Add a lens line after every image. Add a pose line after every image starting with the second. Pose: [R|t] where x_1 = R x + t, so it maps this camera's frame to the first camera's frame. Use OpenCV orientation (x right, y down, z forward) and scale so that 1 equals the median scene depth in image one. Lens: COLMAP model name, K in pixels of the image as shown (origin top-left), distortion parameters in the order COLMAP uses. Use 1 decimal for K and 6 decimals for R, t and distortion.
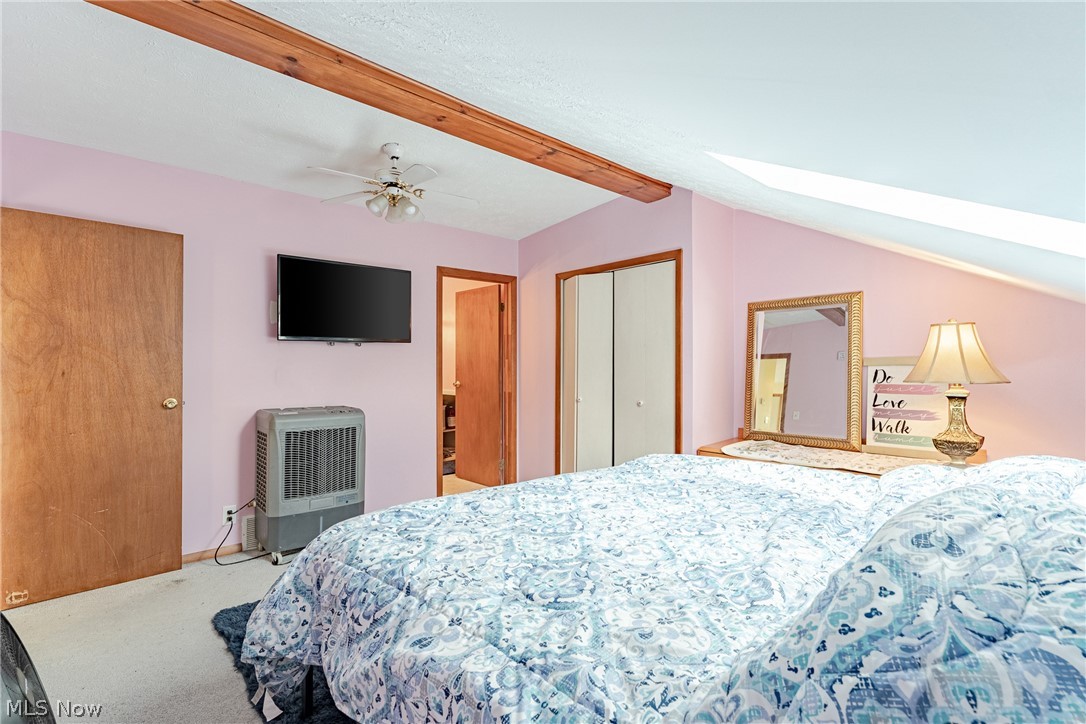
lens RADIAL K [[491.6, 0, 543.0], [0, 491.6, 362.0], [0, 0, 1]] dist [0.000769, -0.000225]
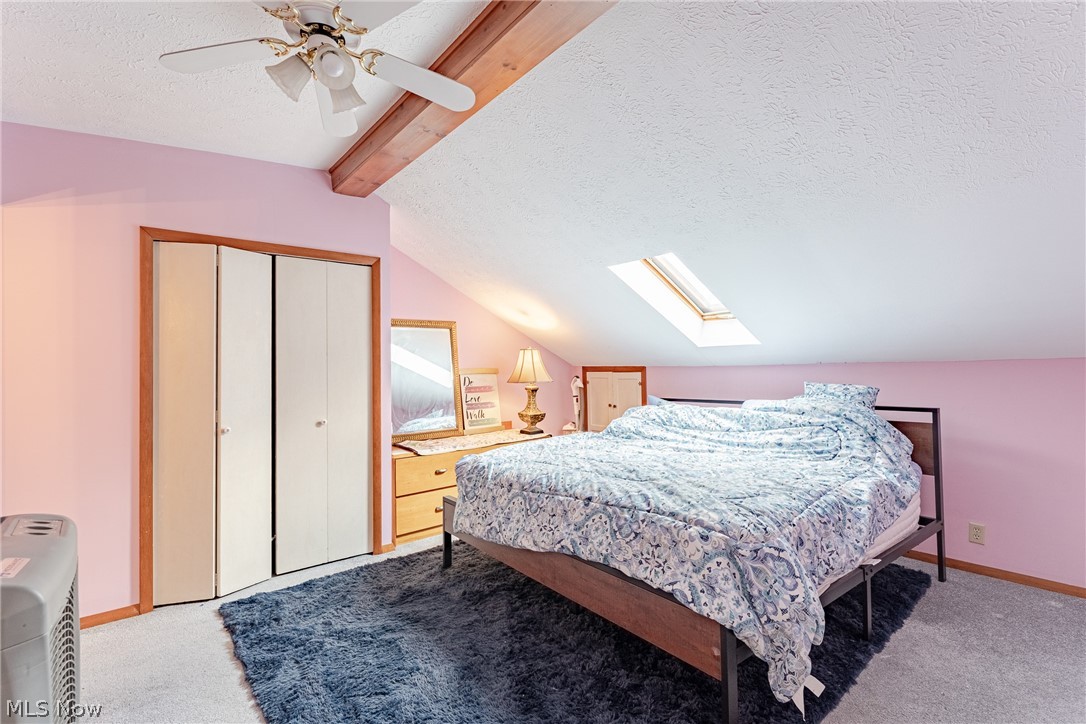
lens RADIAL K [[491.6, 0, 543.0], [0, 491.6, 362.0], [0, 0, 1]] dist [0.000769, -0.000225]
pose [[0.061185, 0.012382, 0.998050, -0.761269], [0.006399, 0.999898, -0.012797, -0.008424], [-0.998106, 0.007170, 0.061100, 0.690785]]
